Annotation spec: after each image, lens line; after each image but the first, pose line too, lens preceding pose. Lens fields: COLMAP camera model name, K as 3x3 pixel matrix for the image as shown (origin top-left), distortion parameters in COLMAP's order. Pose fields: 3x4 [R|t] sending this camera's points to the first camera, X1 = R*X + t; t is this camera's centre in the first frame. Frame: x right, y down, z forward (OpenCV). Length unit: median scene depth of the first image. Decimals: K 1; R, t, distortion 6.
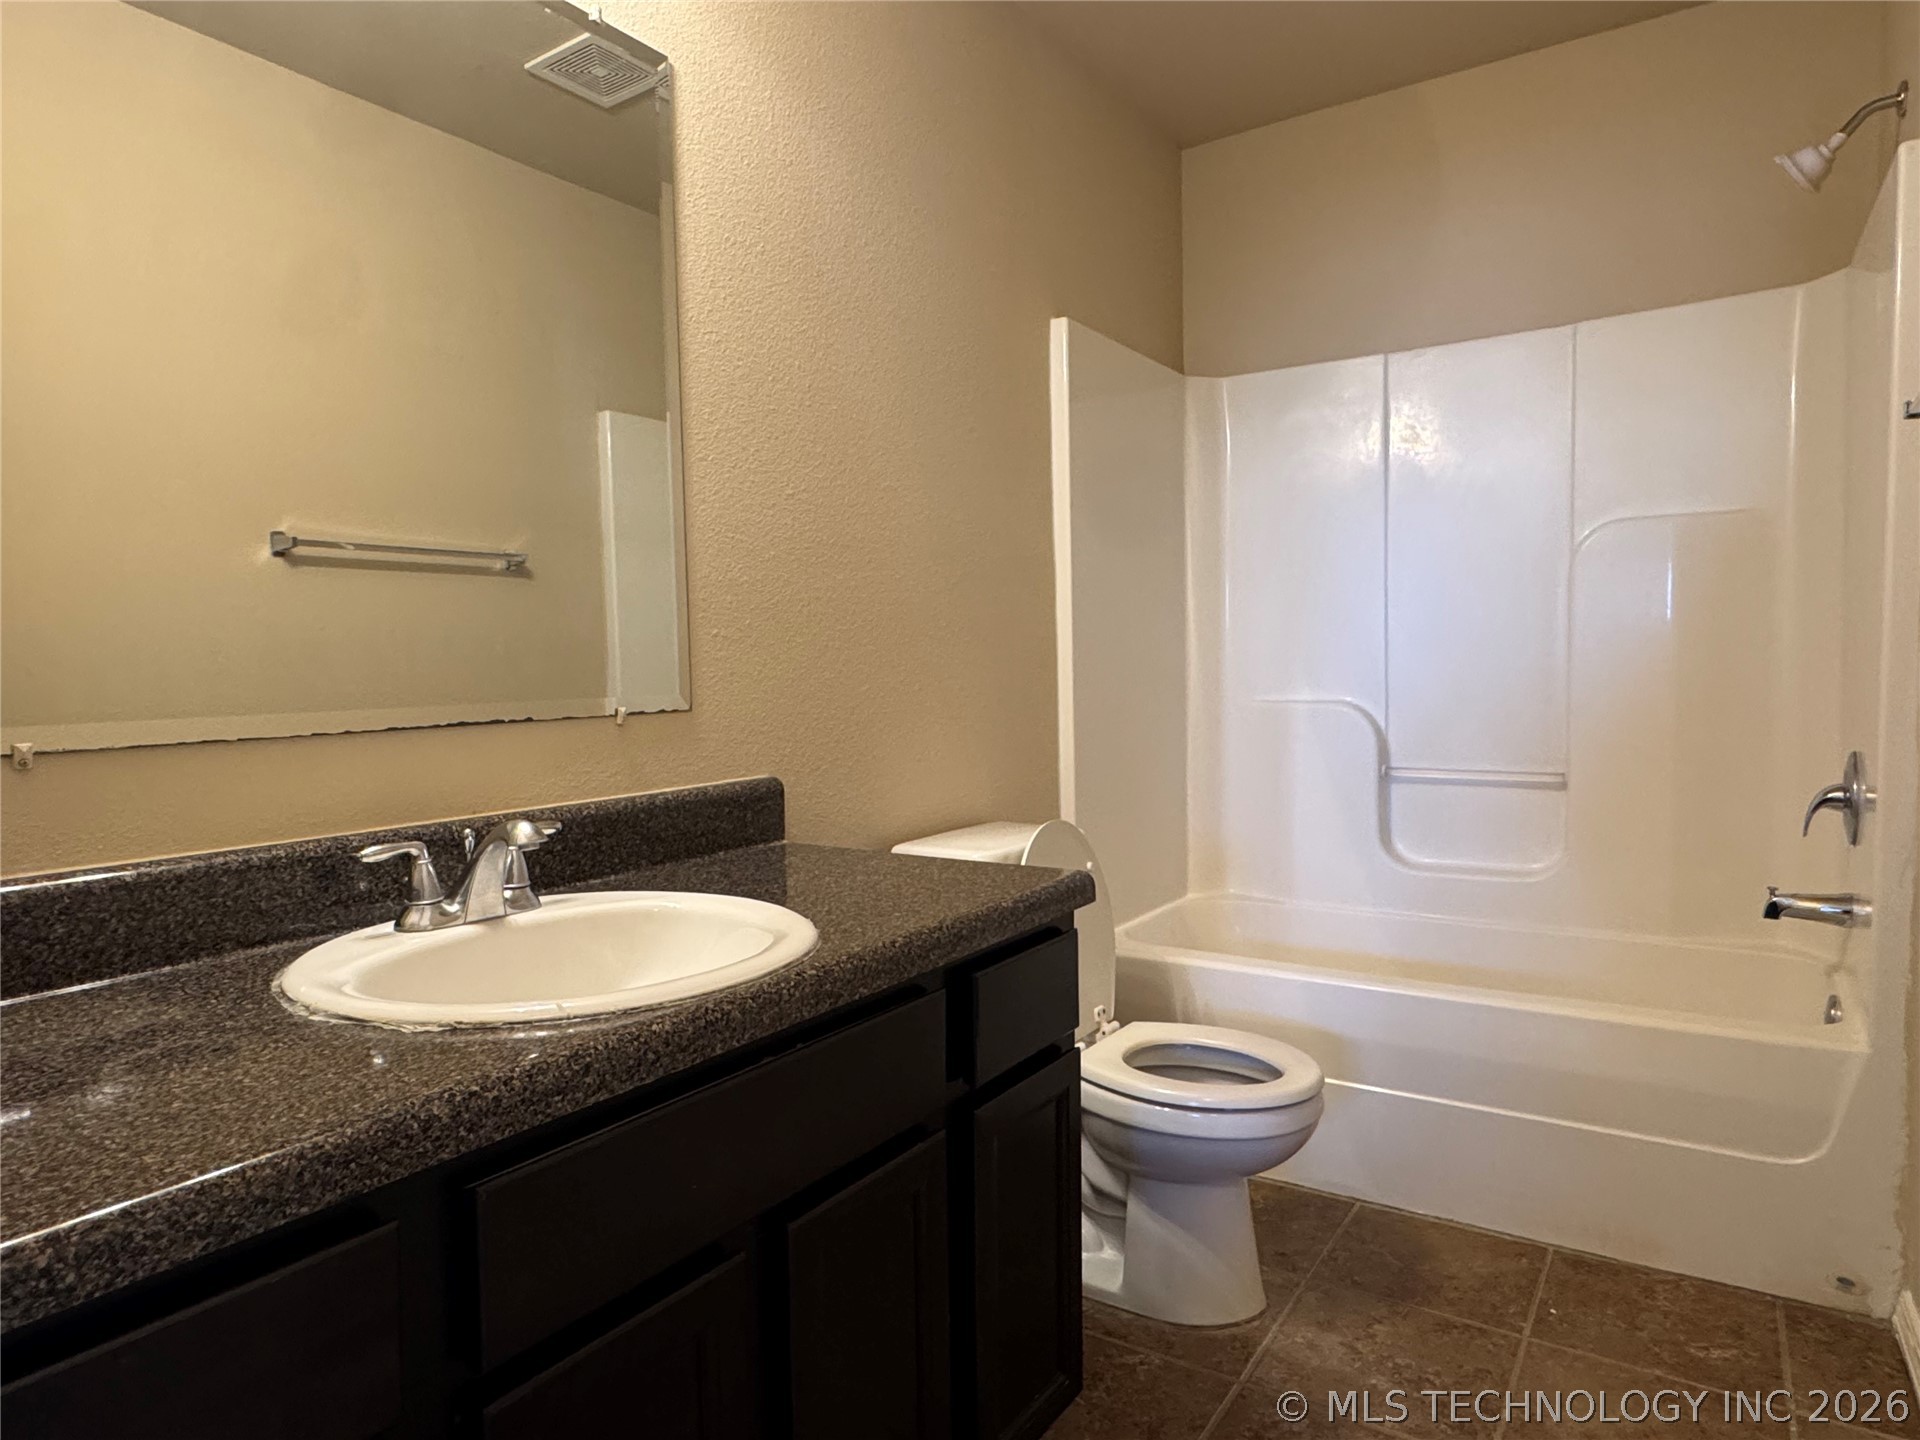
lens RADIAL K [[1164.6, 0, 960.0], [0, 1164.6, 720.0], [0, 0, 1]] dist [0.000661, 0.000290]
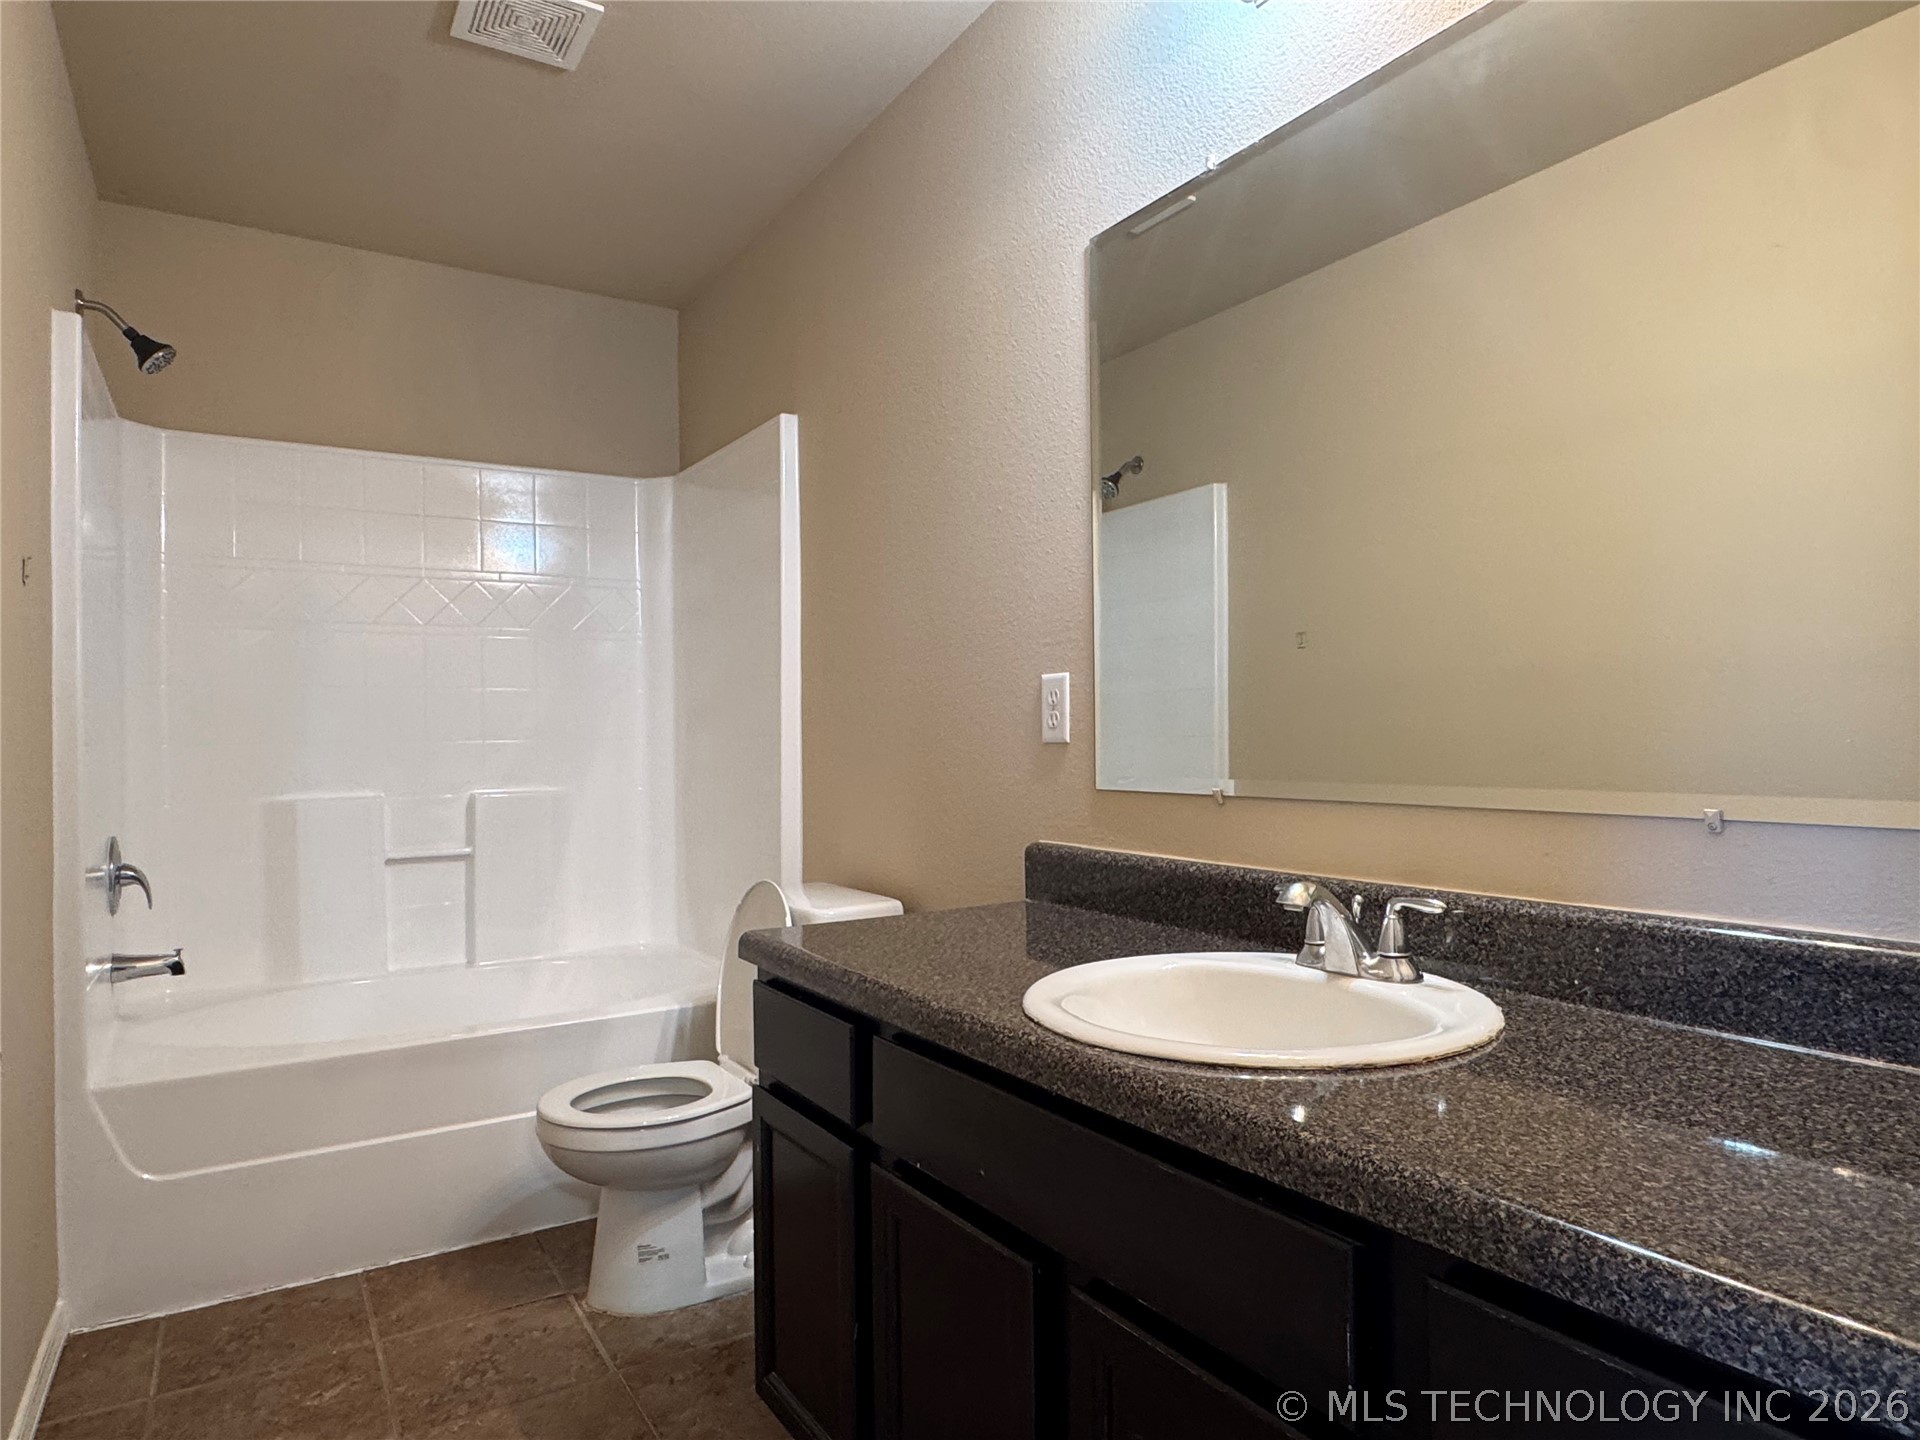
lens RADIAL K [[1164.6, 0, 960.0], [0, 1164.6, 720.0], [0, 0, 1]] dist [0.000661, 0.000290]
pose [[-0.410489, 0.000084, -0.911866, 0.587946], [-0.032130, 0.999378, 0.014556, -0.053533], [0.911299, 0.035274, -0.410231, 0.951851]]
